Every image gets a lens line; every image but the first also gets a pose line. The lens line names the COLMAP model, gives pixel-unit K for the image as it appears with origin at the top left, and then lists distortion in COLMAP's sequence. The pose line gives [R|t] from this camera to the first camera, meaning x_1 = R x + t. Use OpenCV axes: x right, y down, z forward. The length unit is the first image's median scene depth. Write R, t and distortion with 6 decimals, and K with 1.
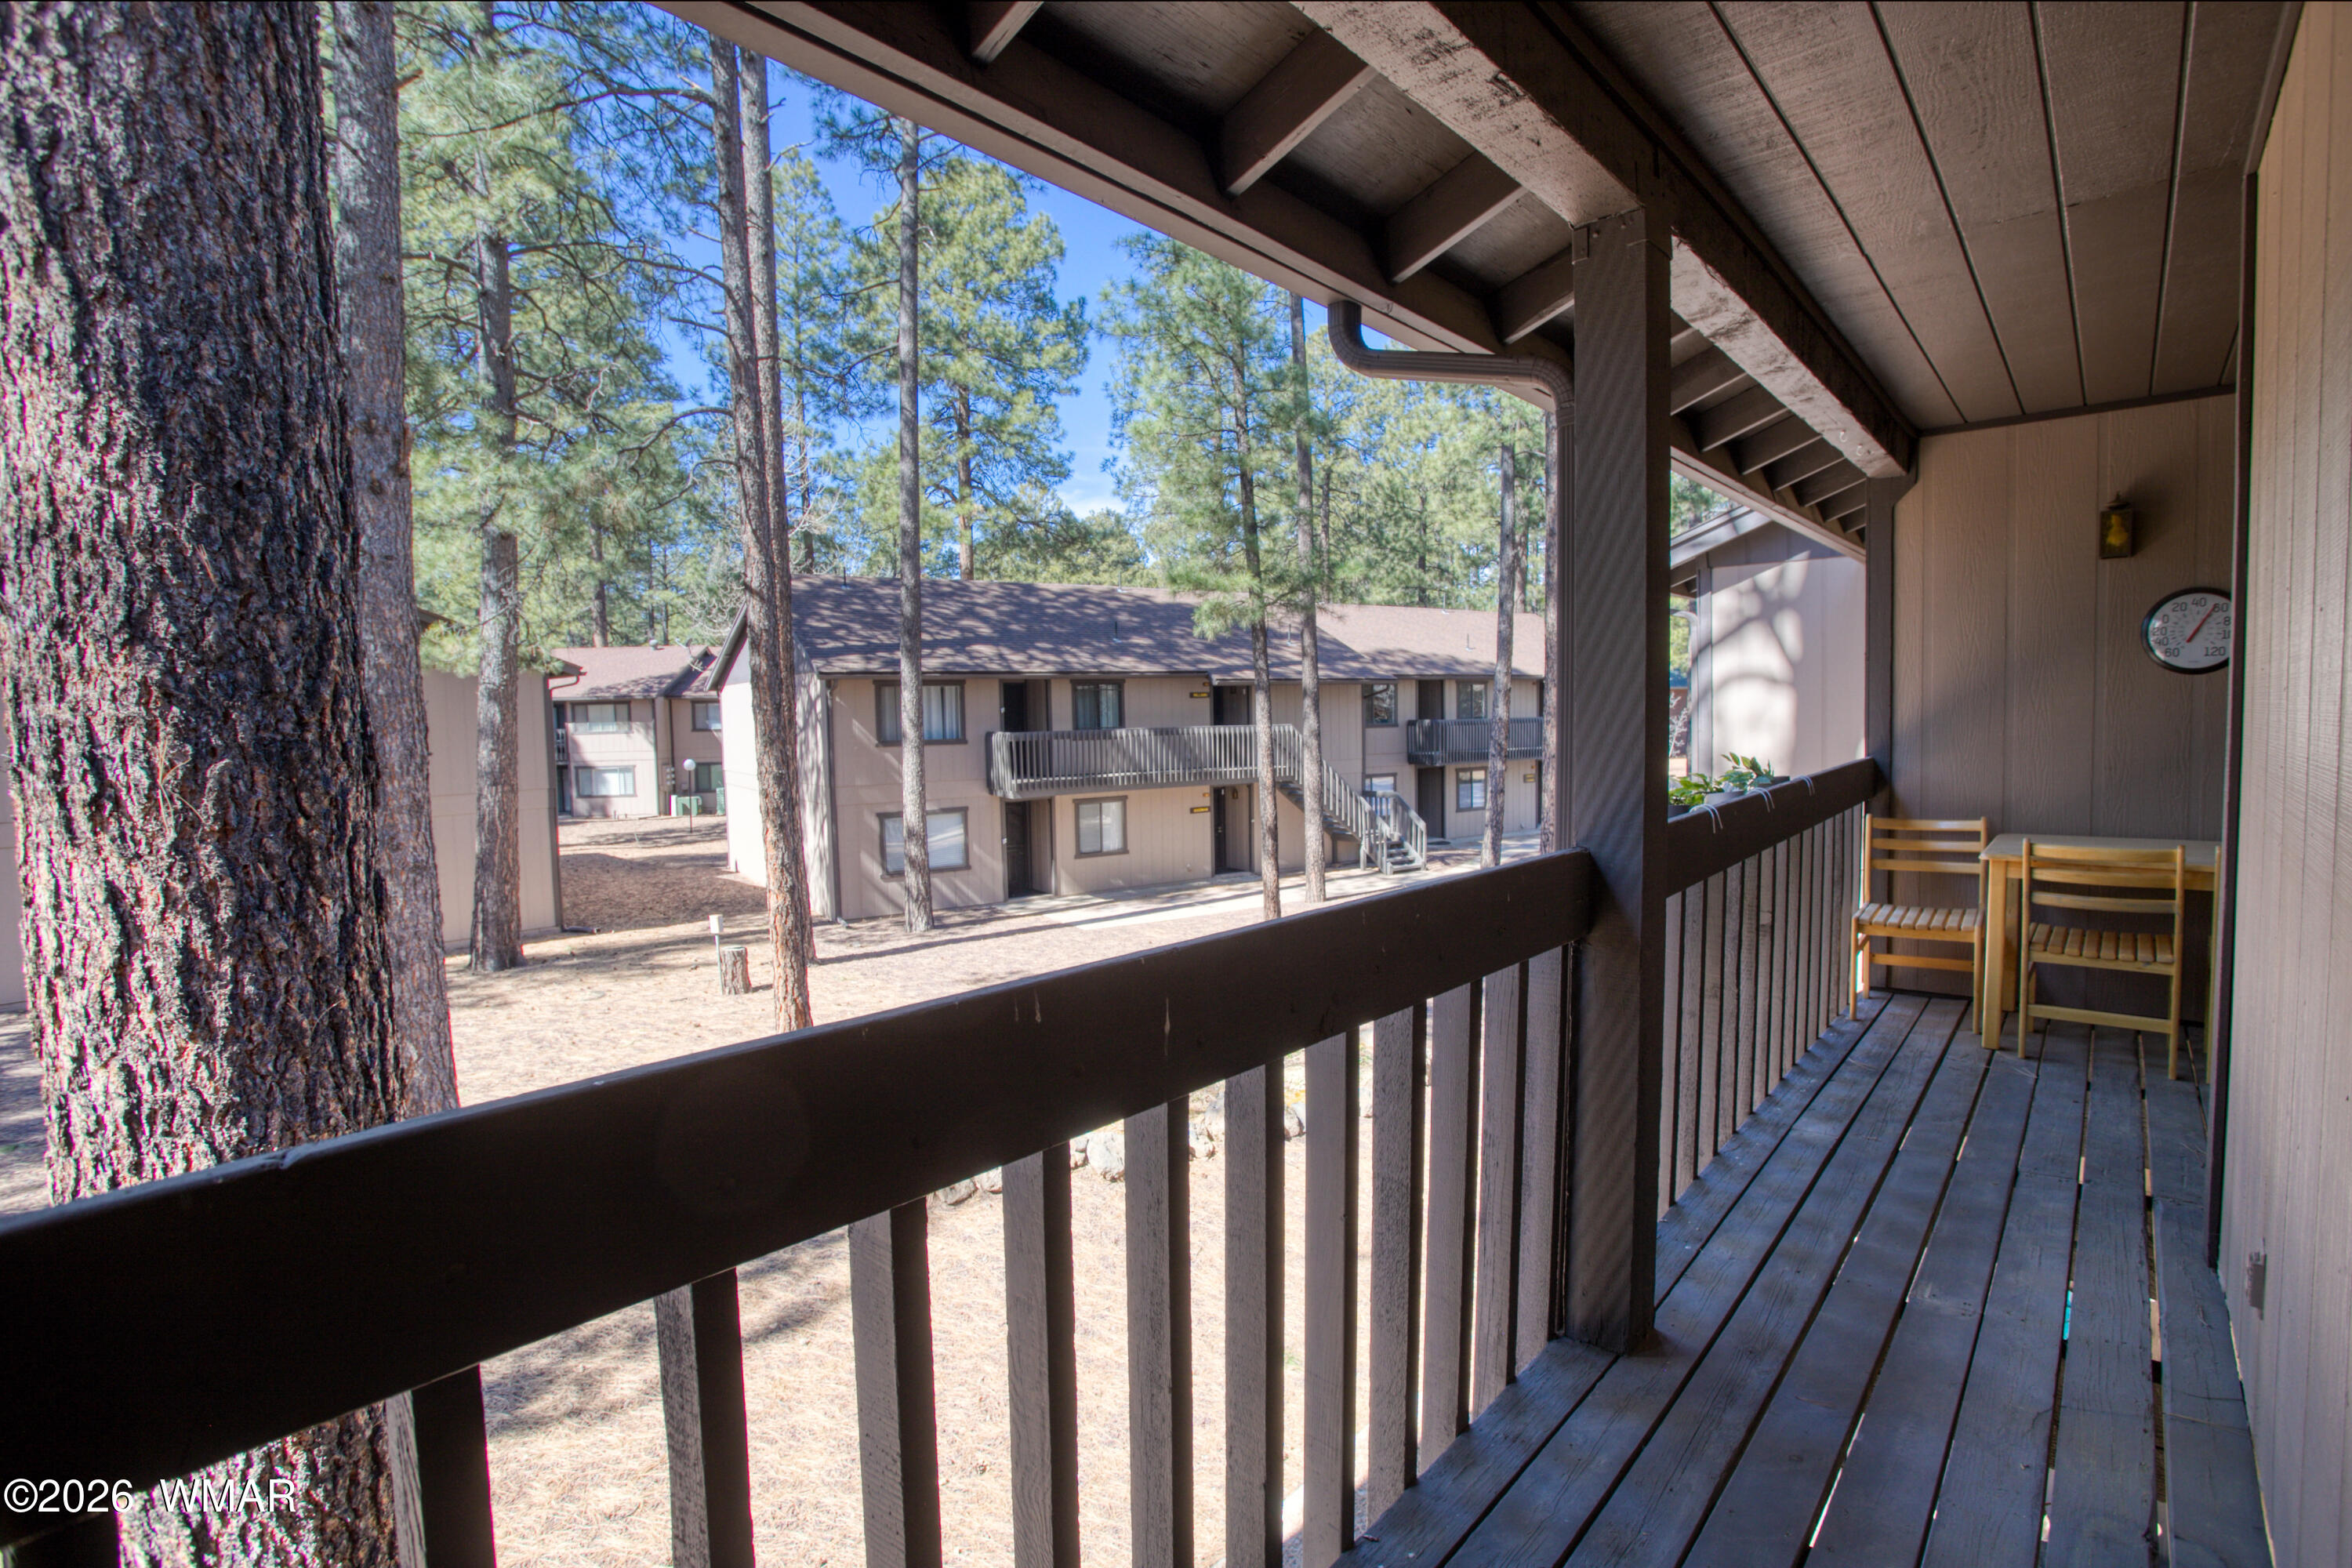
lens RADIAL K [[1133.3, 0, 1189.6], [0, 1133.3, 792.8], [0, 0, 1]] dist [-0.044232, 0.008328]
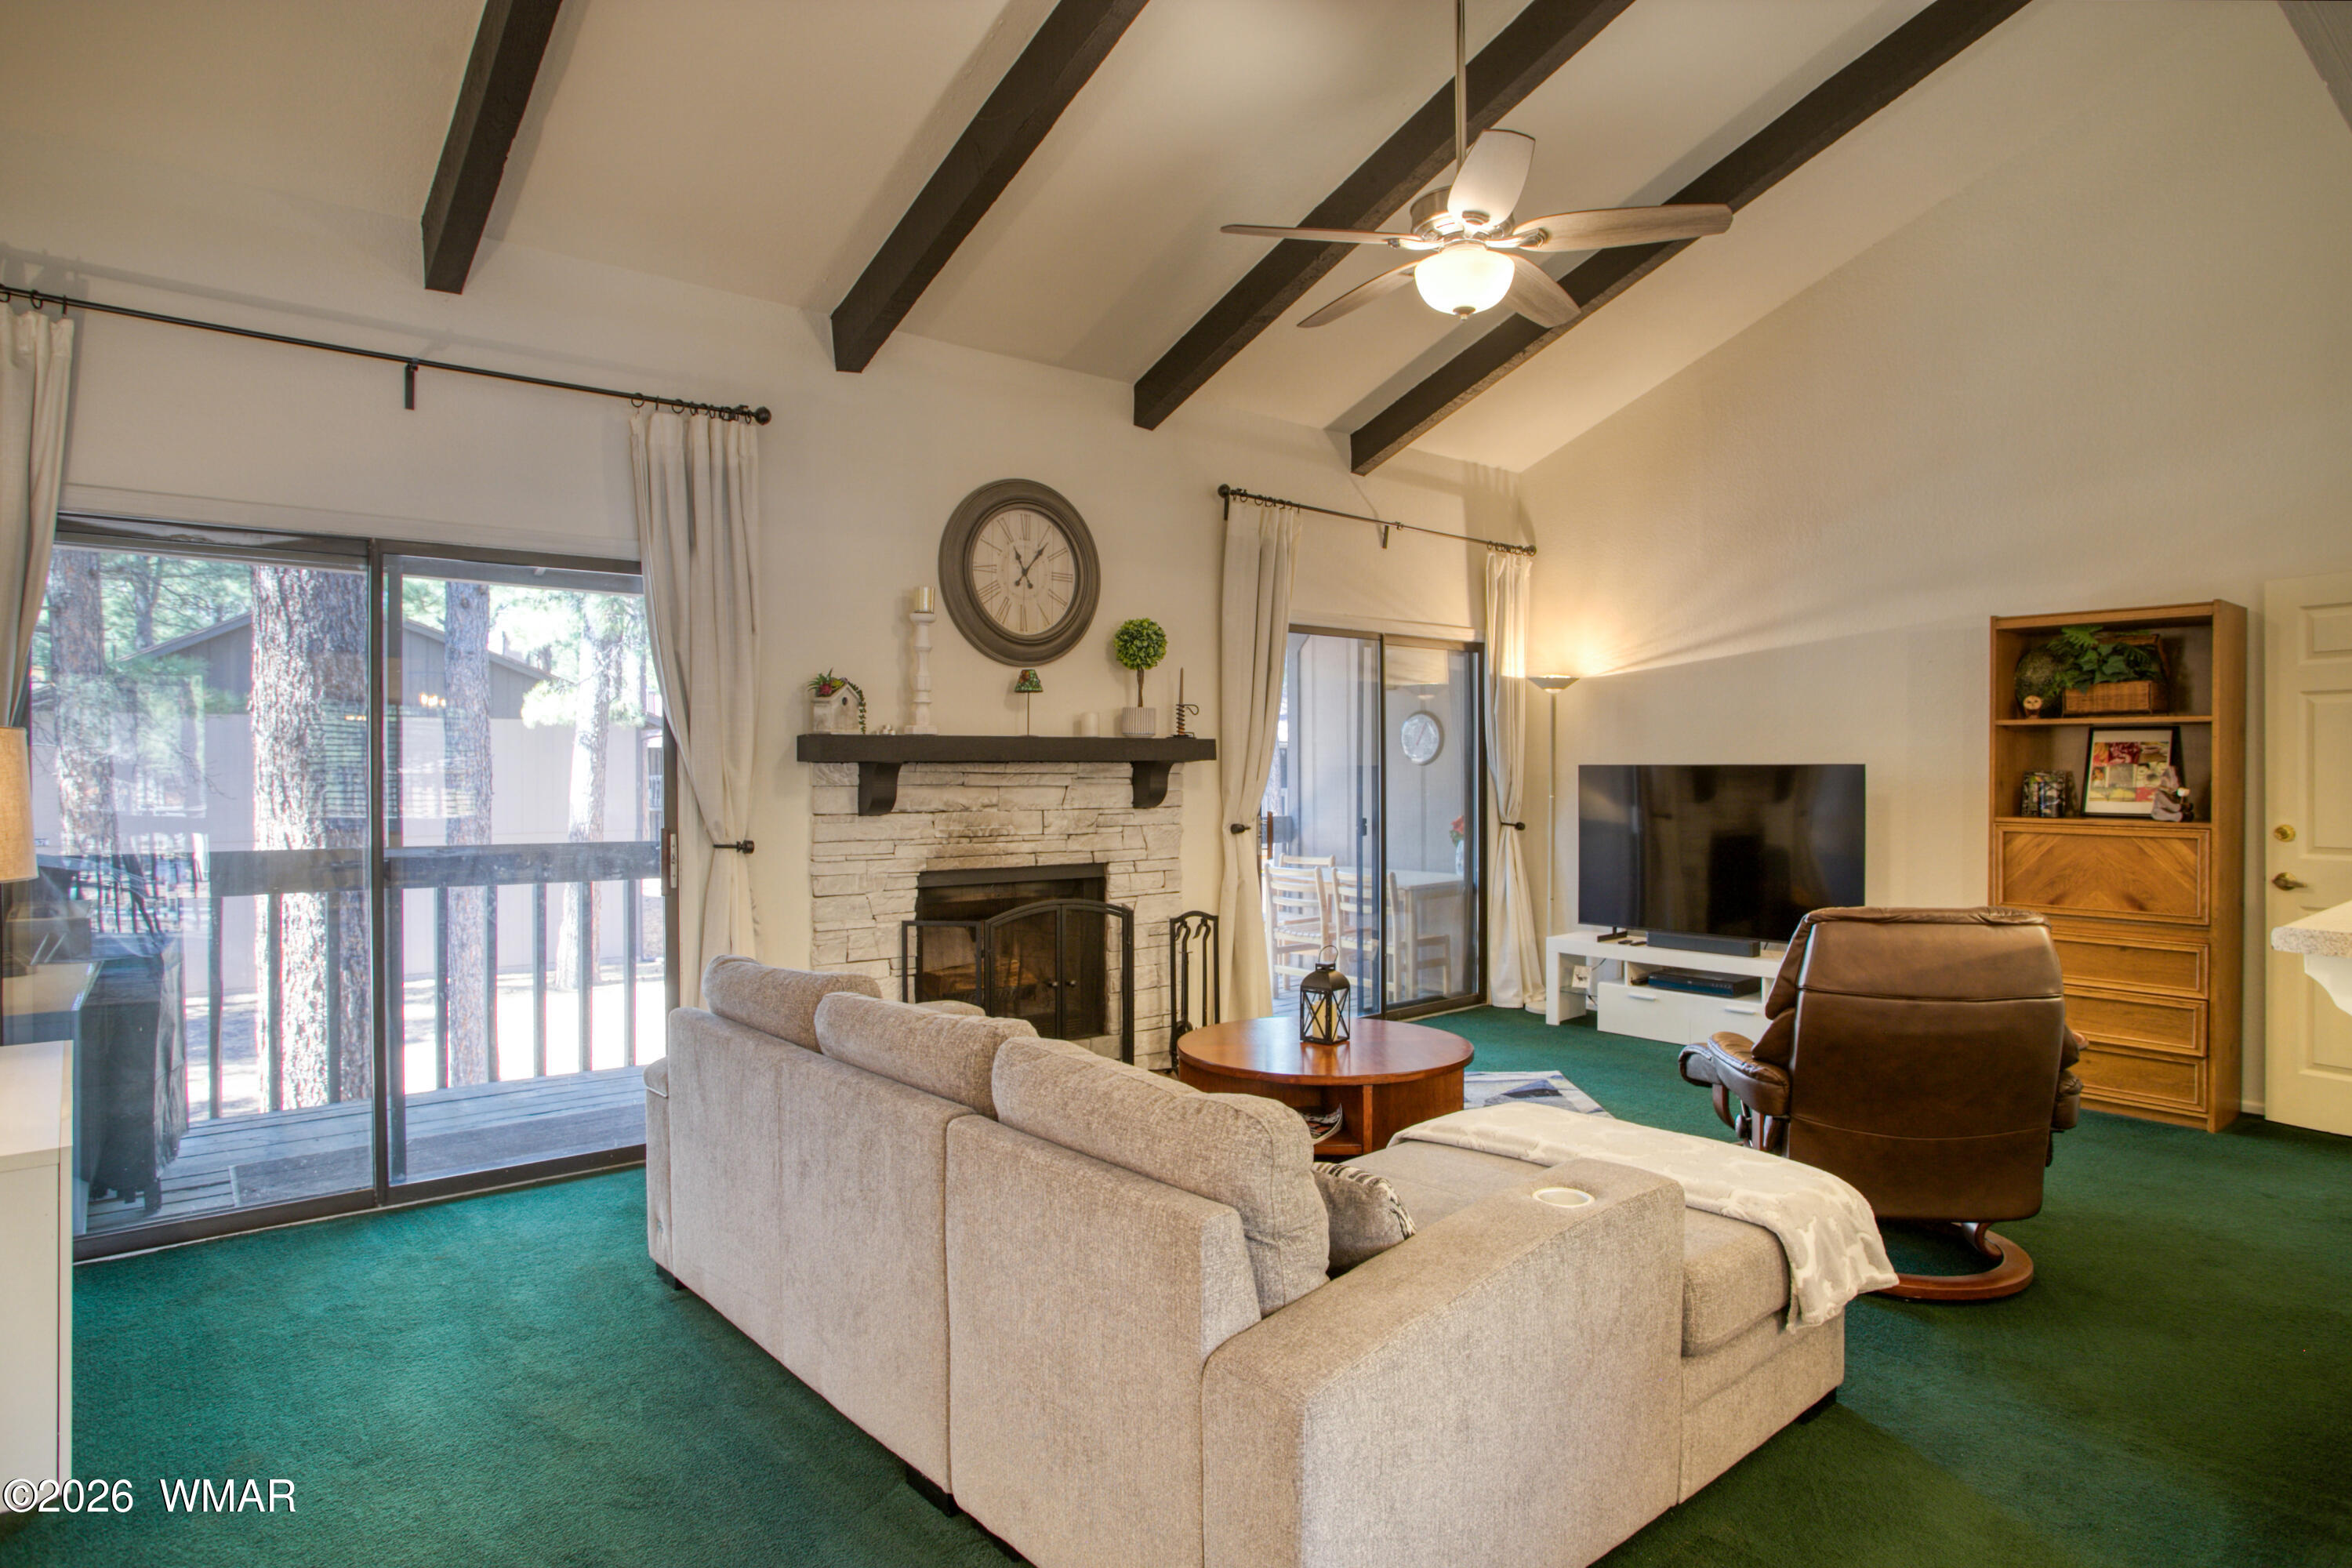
lens RADIAL K [[1338.7, 0, 1184.2], [0, 1338.7, 778.2], [0, 0, 1]] dist [-0.045814, 0.008224]
pose [[0.984014, 0.021636, -0.176770, 1.802097], [-0.032932, 0.997581, -0.061225, 0.073768], [0.175018, 0.066068, 0.982346, -1.838969]]
